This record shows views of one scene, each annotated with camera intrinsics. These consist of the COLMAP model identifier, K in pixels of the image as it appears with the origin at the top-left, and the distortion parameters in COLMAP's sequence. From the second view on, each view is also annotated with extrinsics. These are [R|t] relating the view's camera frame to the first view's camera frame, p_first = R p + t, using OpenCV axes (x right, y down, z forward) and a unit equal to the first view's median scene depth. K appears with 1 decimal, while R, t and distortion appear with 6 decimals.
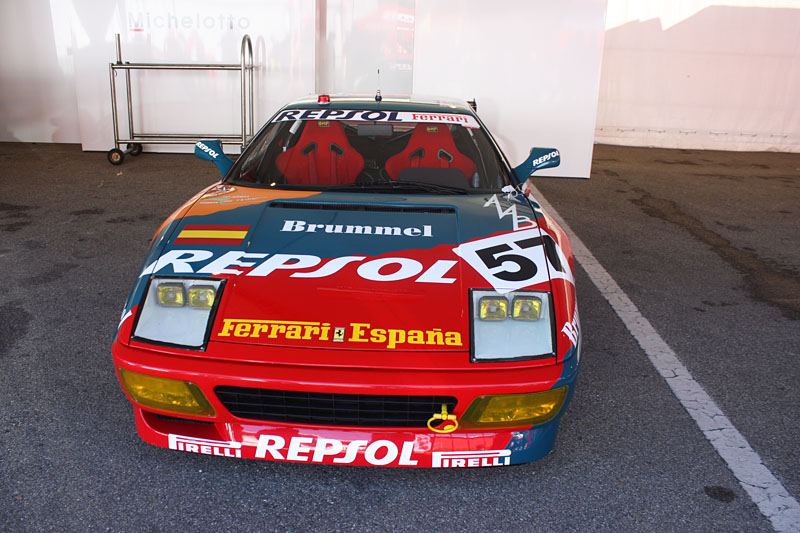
lens RADIAL K [[695.1, 0, 396.7], [0, 695.1, 277.4], [0, 0, 1]] dist [-0.120238, 0.084535]
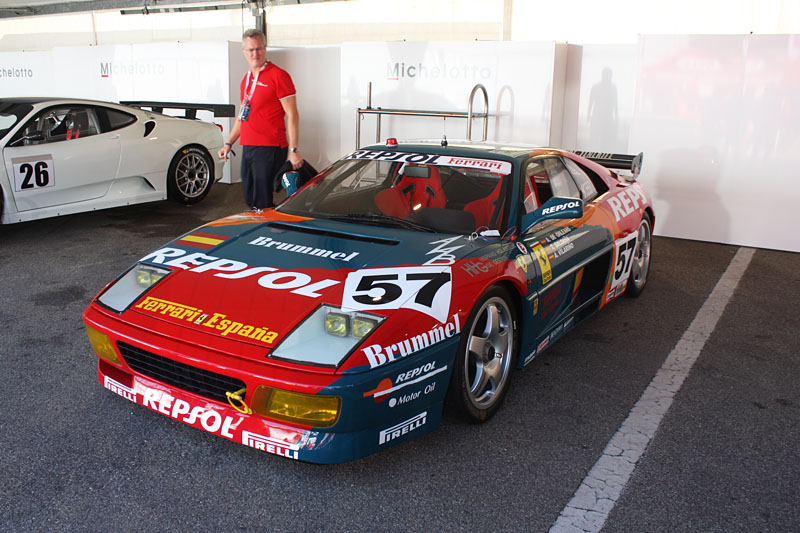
lens RADIAL K [[763.3, 0, 386.3], [0, 763.3, 269.4], [0, 0, 1]] dist [-0.156043, 0.189004]
pose [[0.852266, 0.113629, -0.510618, 0.772694], [-0.164837, 0.984730, -0.055992, 0.012978], [0.496459, 0.131889, 0.857983, -0.016035]]
